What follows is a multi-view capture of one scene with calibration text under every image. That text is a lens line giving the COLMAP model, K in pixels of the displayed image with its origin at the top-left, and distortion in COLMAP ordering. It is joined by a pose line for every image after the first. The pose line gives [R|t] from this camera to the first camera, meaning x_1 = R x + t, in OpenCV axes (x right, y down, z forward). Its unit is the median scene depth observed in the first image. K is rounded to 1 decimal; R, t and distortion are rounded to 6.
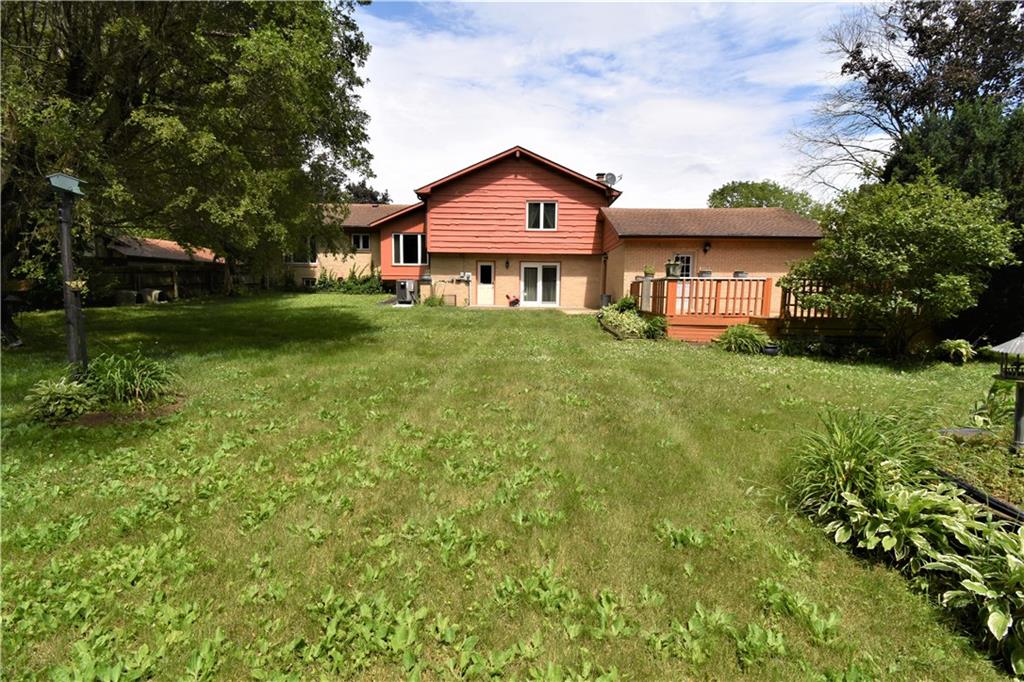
lens RADIAL K [[464.6, 0, 513.2], [0, 464.6, 341.3], [0, 0, 1]] dist [0.000484, -0.000238]
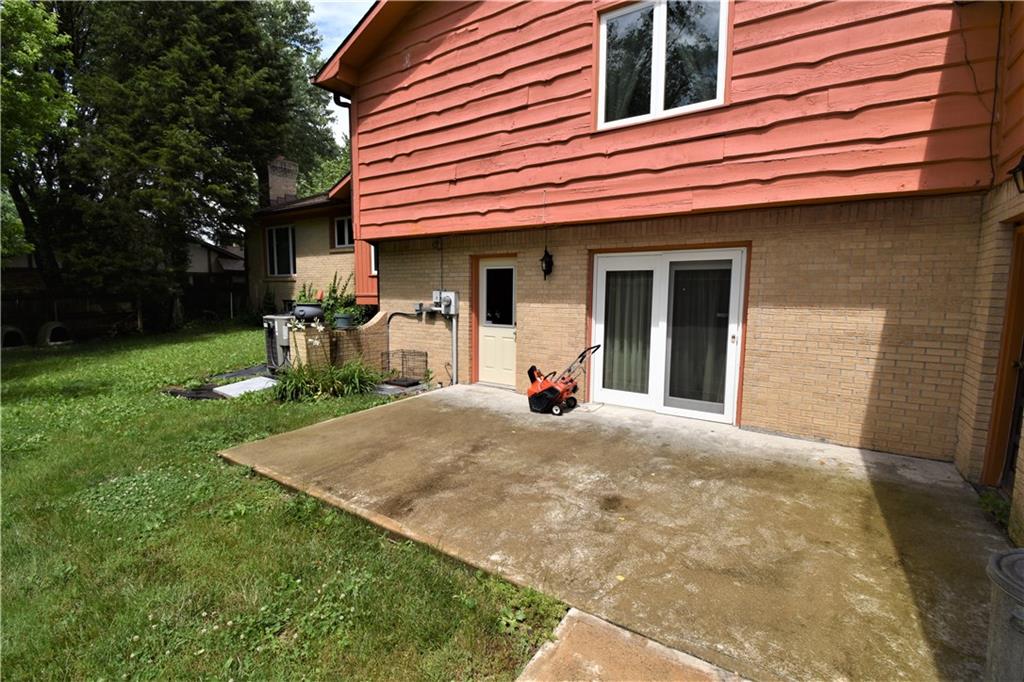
lens RADIAL K [[464.6, 0, 509.9], [0, 464.6, 344.4], [0, 0, 1]] dist [0.000484, -0.000238]
pose [[0.821483, 0.059670, -0.567103, 0.139561], [-0.056210, 0.998140, 0.023600, -0.118483], [0.567456, 0.012490, 0.823309, 0.734877]]
